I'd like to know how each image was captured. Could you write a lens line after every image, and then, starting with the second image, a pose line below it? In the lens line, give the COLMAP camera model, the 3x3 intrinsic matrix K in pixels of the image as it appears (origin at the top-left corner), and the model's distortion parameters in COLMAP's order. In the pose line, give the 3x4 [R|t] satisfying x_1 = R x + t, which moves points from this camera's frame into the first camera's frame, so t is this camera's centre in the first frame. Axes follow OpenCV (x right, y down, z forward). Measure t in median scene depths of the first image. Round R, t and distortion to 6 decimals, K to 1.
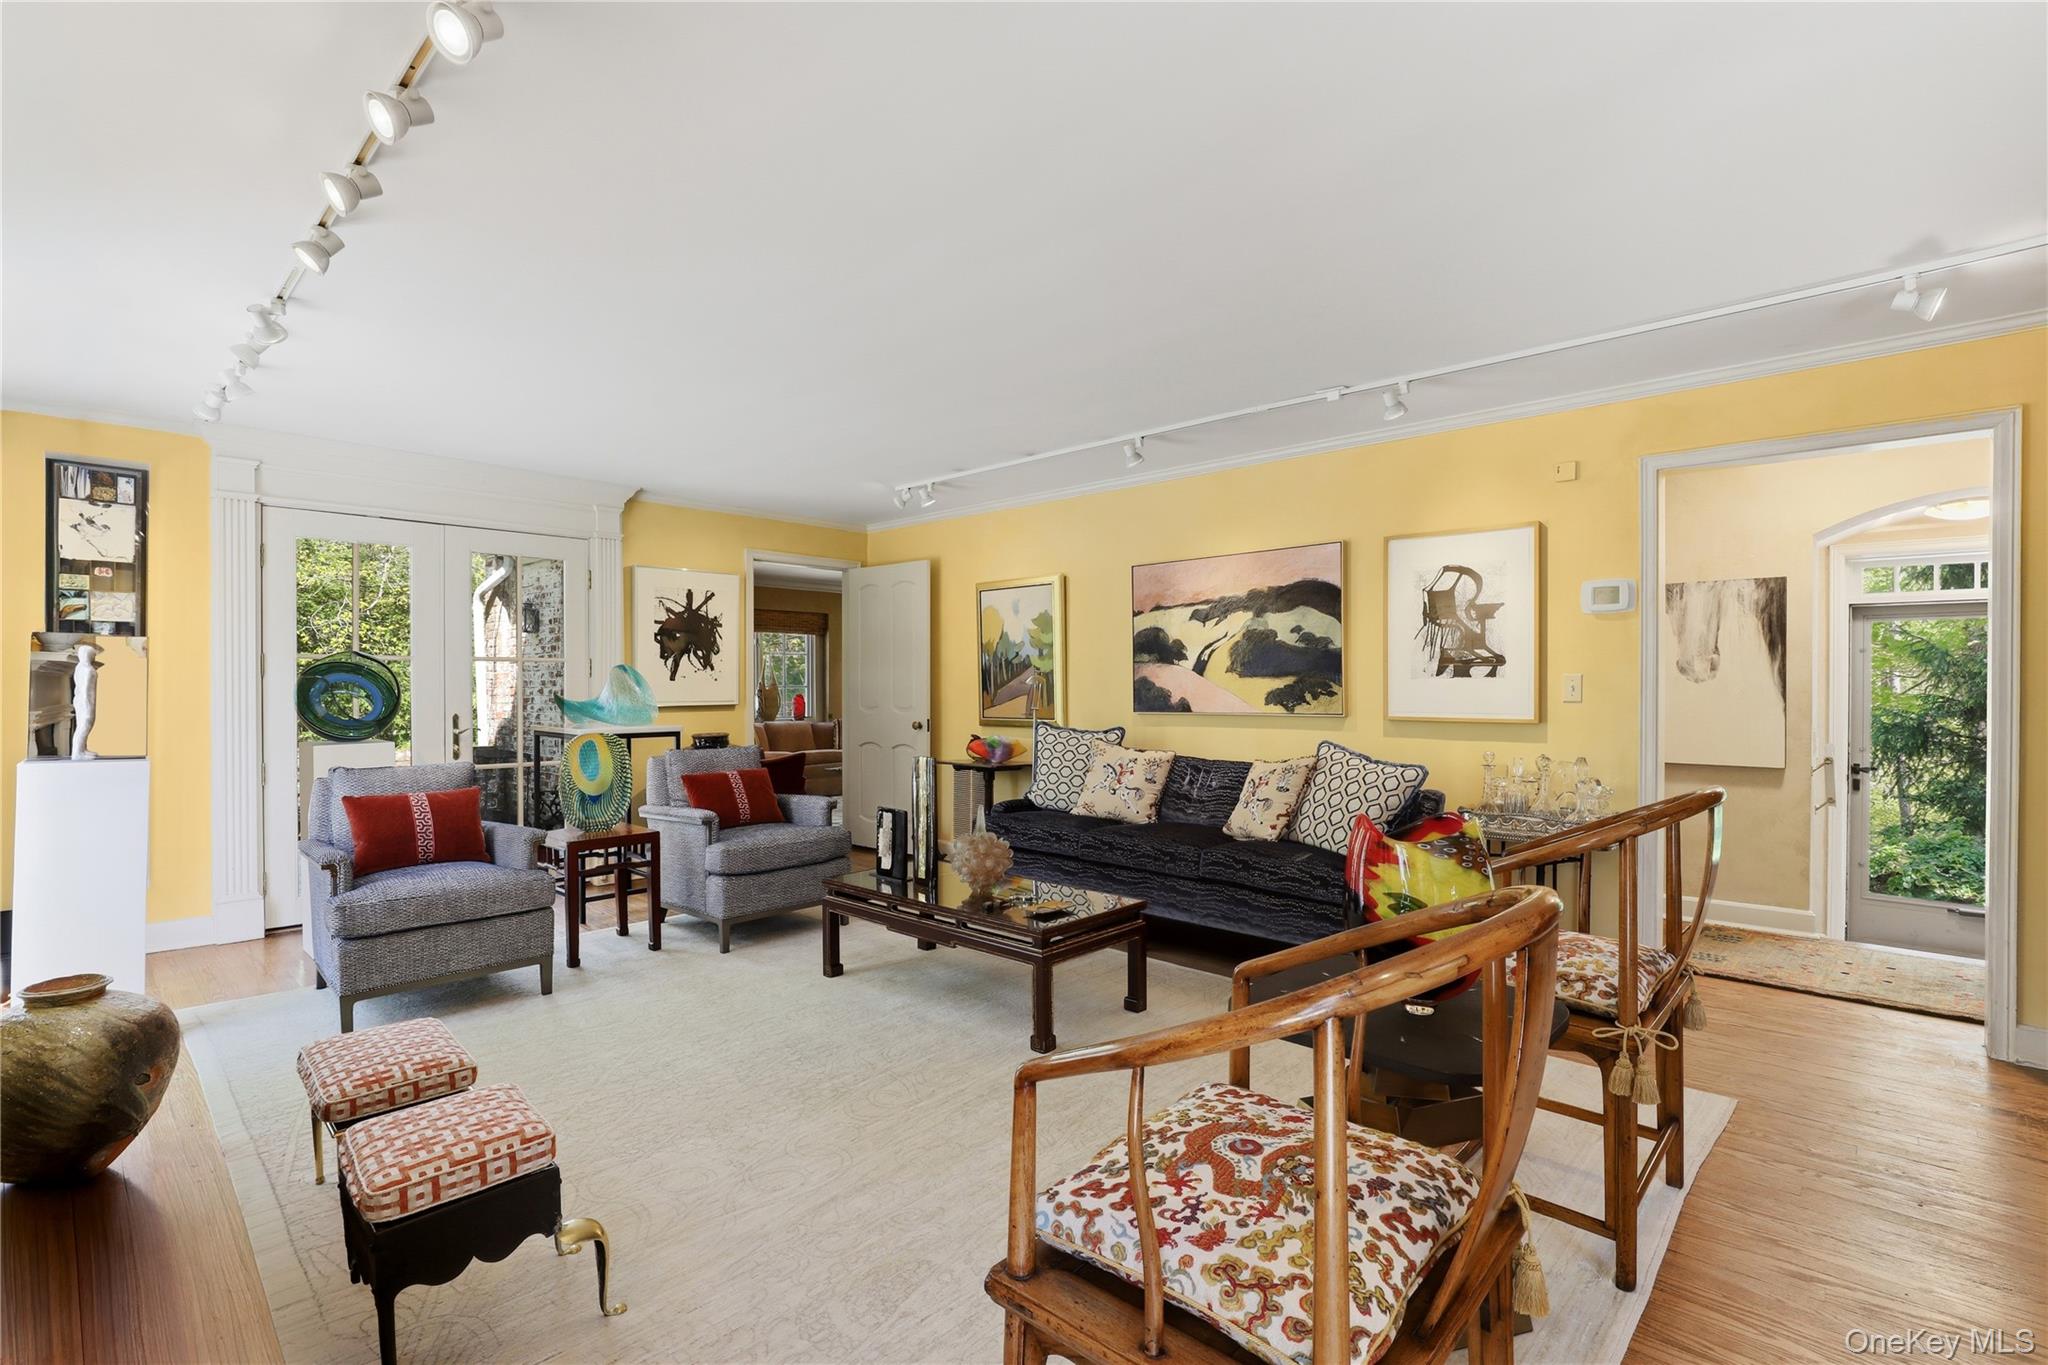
lens RADIAL K [[933.6, 0, 1032.8], [0, 933.6, 682.5], [0, 0, 1]] dist [-0.027253, 0.007390]
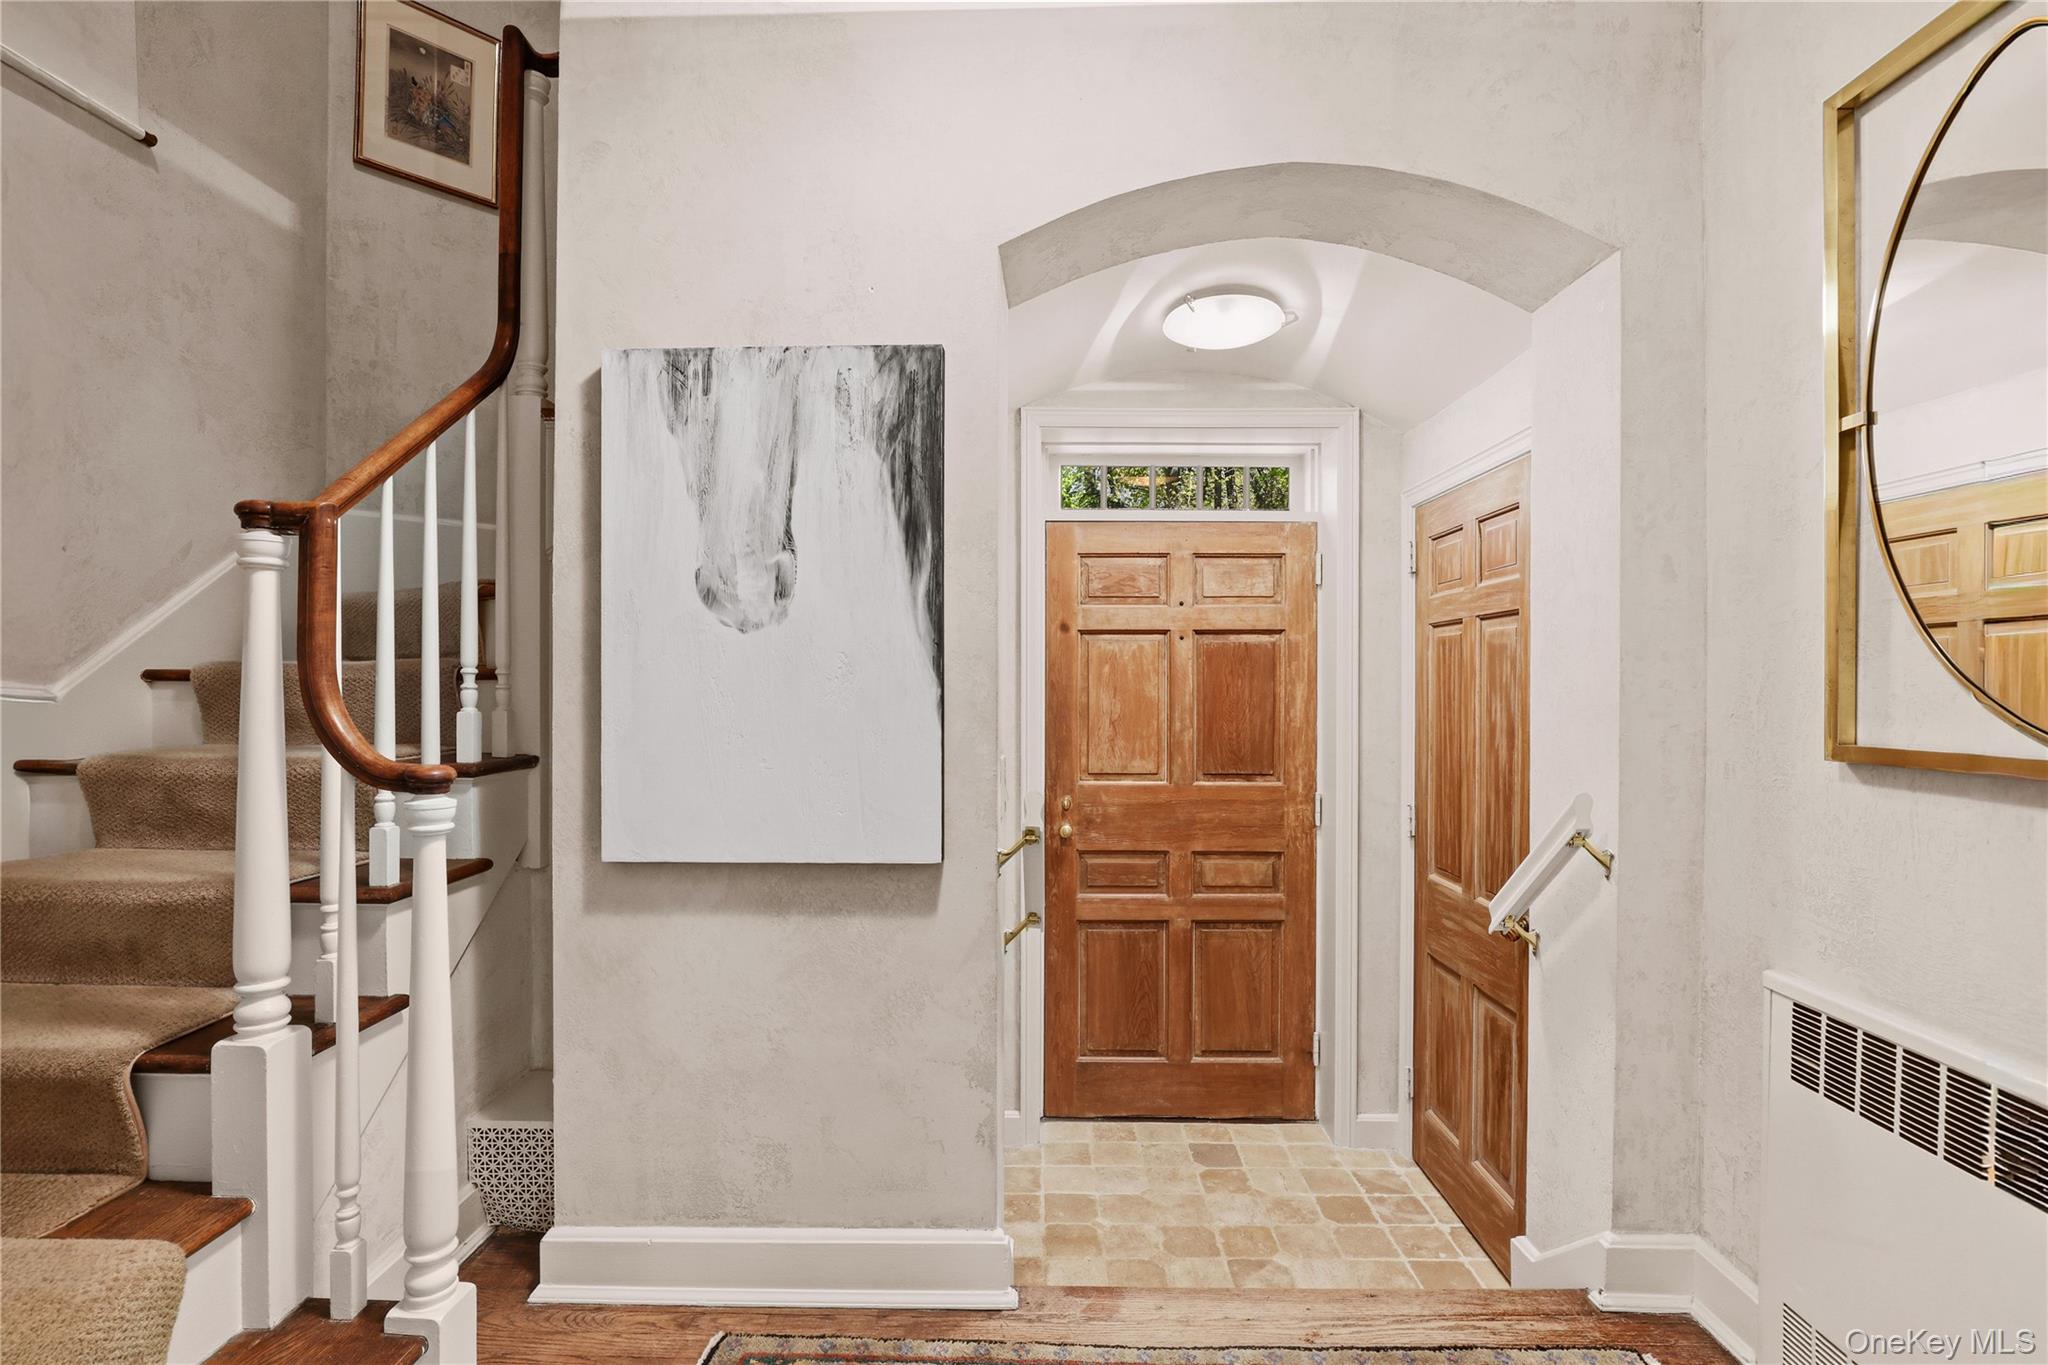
lens RADIAL K [[961.2, 0, 1026.9], [0, 961.2, 683.4], [0, 0, 1]] dist [0.000043, 0.000003]
pose [[0.740210, -0.005406, 0.672354, 0.567745], [0.003145, 0.999985, 0.004579, 0.018992], [-0.672368, -0.001275, 0.740216, 0.672025]]
